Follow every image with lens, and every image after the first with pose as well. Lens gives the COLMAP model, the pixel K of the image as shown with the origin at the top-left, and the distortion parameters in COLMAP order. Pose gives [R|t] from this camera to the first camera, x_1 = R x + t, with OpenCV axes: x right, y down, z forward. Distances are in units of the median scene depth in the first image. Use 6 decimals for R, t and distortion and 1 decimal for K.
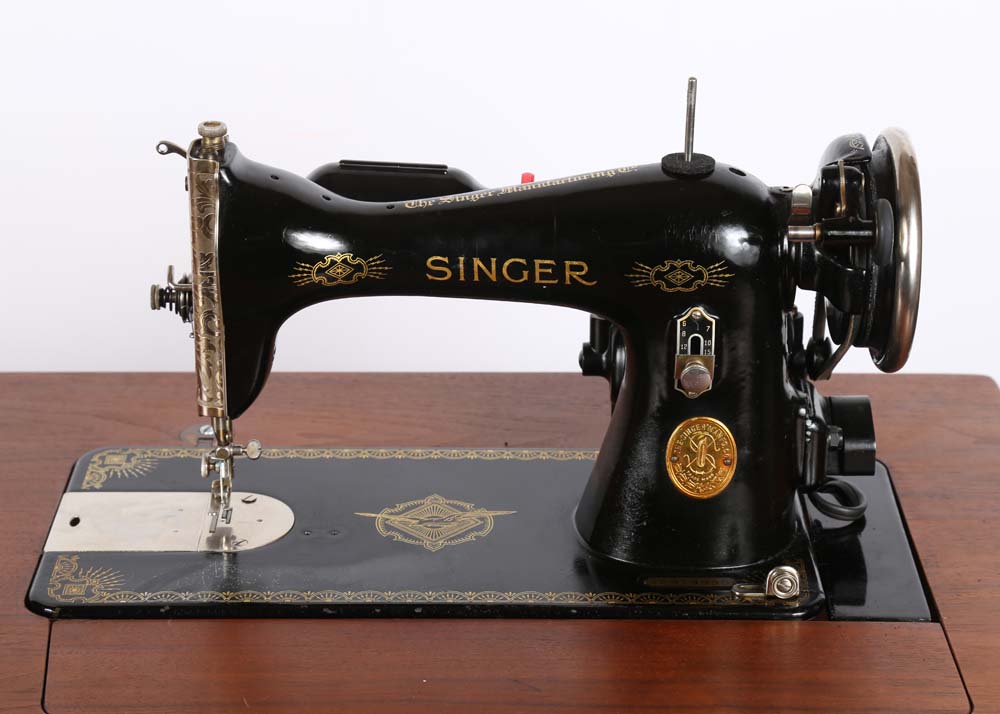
lens RADIAL K [[2515.6, 0, 490.2], [0, 2515.6, 359.7], [0, 0, 1]] dist [0.374132, 0.000000]
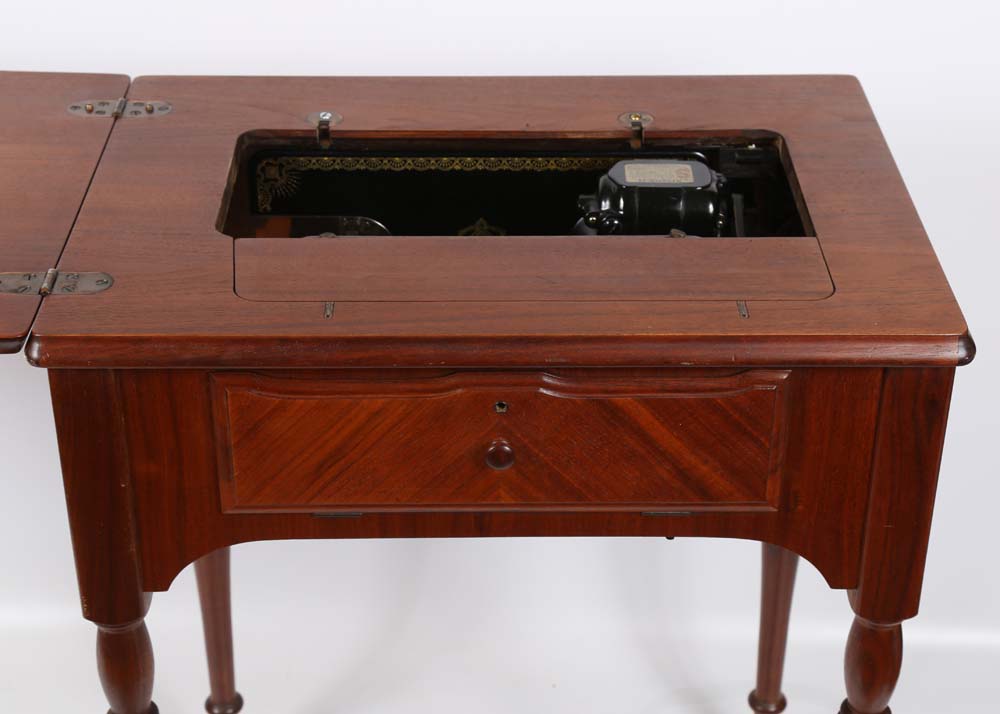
lens RADIAL K [[1836.6, 0, 500.7], [0, 1836.6, 359.1], [0, 0, 1]] dist [0.152154, 0.000000]
pose [[0.999962, -0.004153, 0.007602, -0.020679], [0.002974, 0.988827, 0.149038, 0.009477], [-0.008136, -0.149010, 0.988802, -0.098330]]
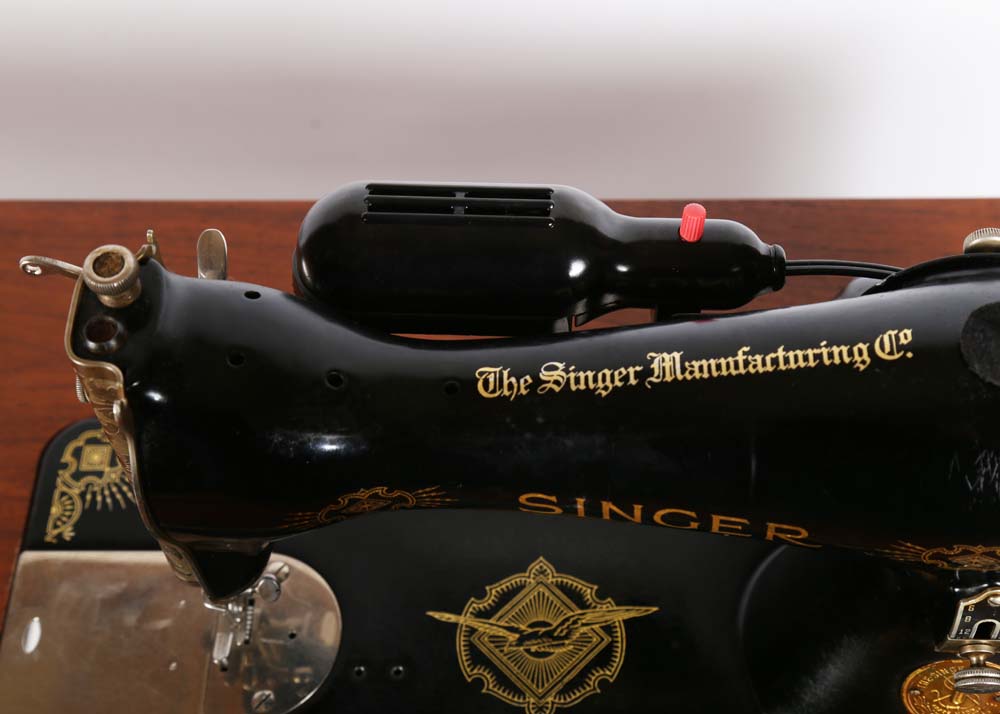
lens RADIAL K [[1605.4, 0, 529.5], [0, 1605.4, 355.5], [0, 0, 1]] dist [0.090005, 0.000000]
pose [[0.999359, 0.000683, -0.035785, -0.009788], [0.019655, 0.825082, 0.564672, -0.265237], [0.029911, -0.565013, 0.824540, 0.711939]]
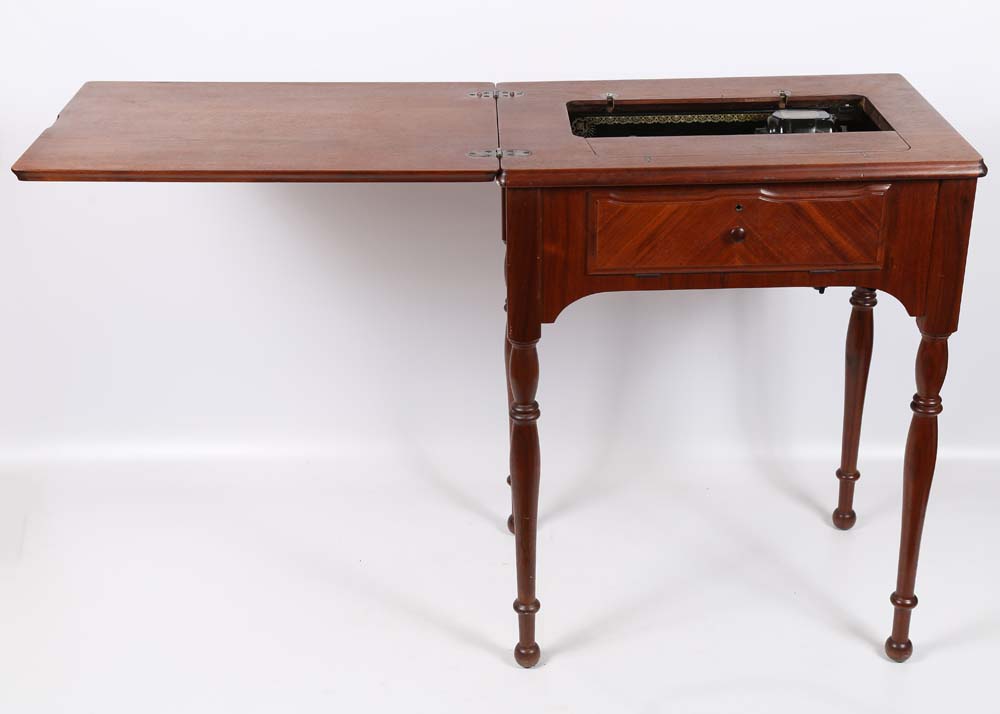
lens RADIAL K [[1536.2, 0, 494.9], [0, 1536.2, 366.5], [0, 0, 1]] dist [0.100861, 0.000000]
pose [[0.999782, -0.020536, 0.003710, -0.279606], [0.020371, 0.998985, 0.040177, 0.282868], [-0.004532, -0.040093, 0.999186, -0.733277]]
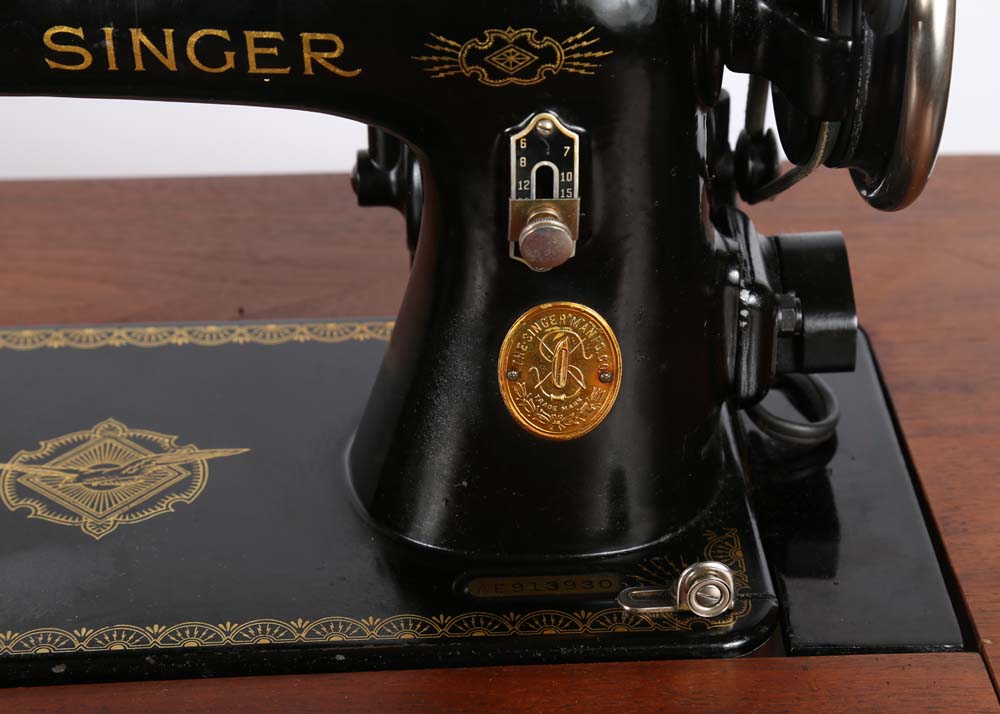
lens RADIAL K [[2668.0, 0, 489.8], [0, 2668.0, 358.8], [0, 0, 1]] dist [0.371994, 0.000000]
pose [[0.998352, -0.032832, 0.047066, 0.039912], [0.026042, 0.990055, 0.138250, -0.047645], [-0.051137, -0.136797, 0.989278, 0.409000]]
